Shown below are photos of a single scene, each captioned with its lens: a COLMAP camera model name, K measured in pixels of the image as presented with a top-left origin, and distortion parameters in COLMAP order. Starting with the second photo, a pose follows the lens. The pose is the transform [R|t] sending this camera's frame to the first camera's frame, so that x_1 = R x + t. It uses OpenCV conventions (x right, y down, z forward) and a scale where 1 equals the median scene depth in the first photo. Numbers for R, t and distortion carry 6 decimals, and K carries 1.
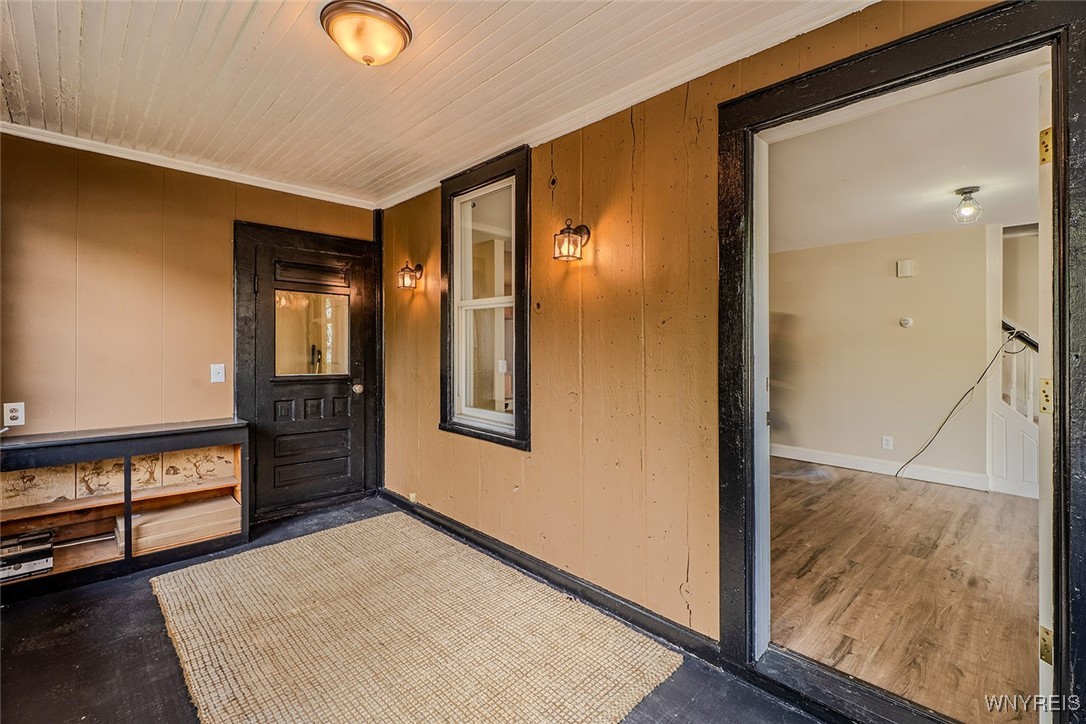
lens RADIAL K [[495.2, 0, 520.6], [0, 495.2, 337.1], [0, 0, 1]] dist [0.003660, -0.000119]
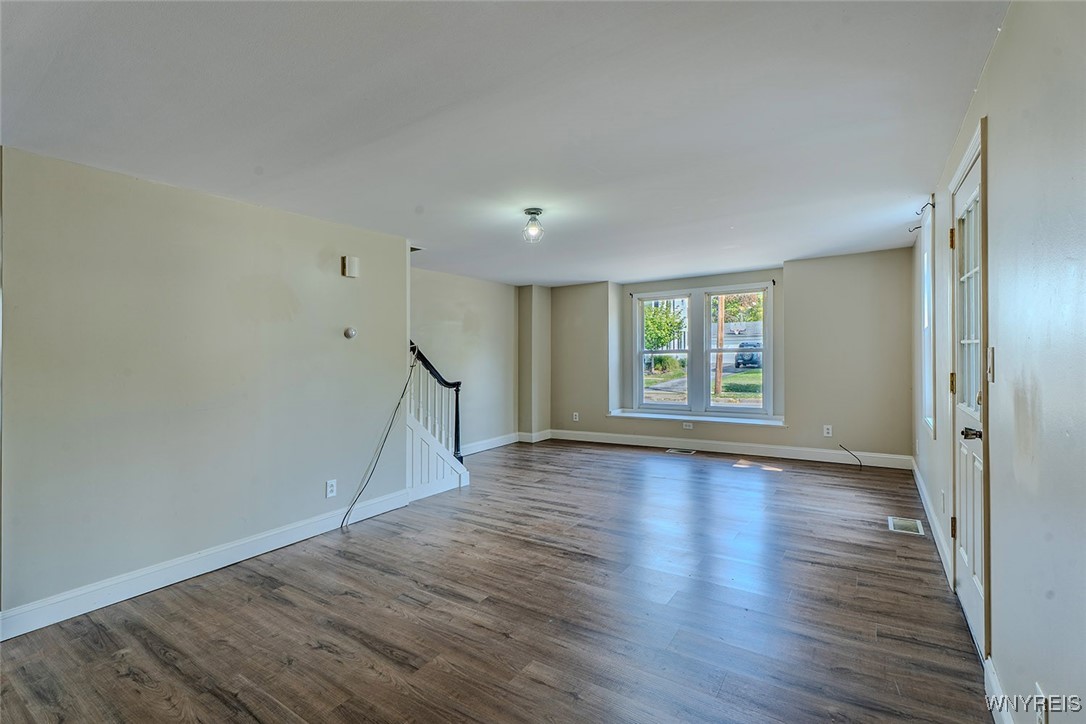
lens RADIAL K [[495.2, 0, 539.6], [0, 495.2, 351.0], [0, 0, 1]] dist [0.003660, -0.000119]
pose [[-0.238814, -0.002678, 0.971062, -0.118624], [0.004395, 0.999983, 0.003838, -0.003146], [-0.971055, 0.005184, -0.238798, 1.212078]]
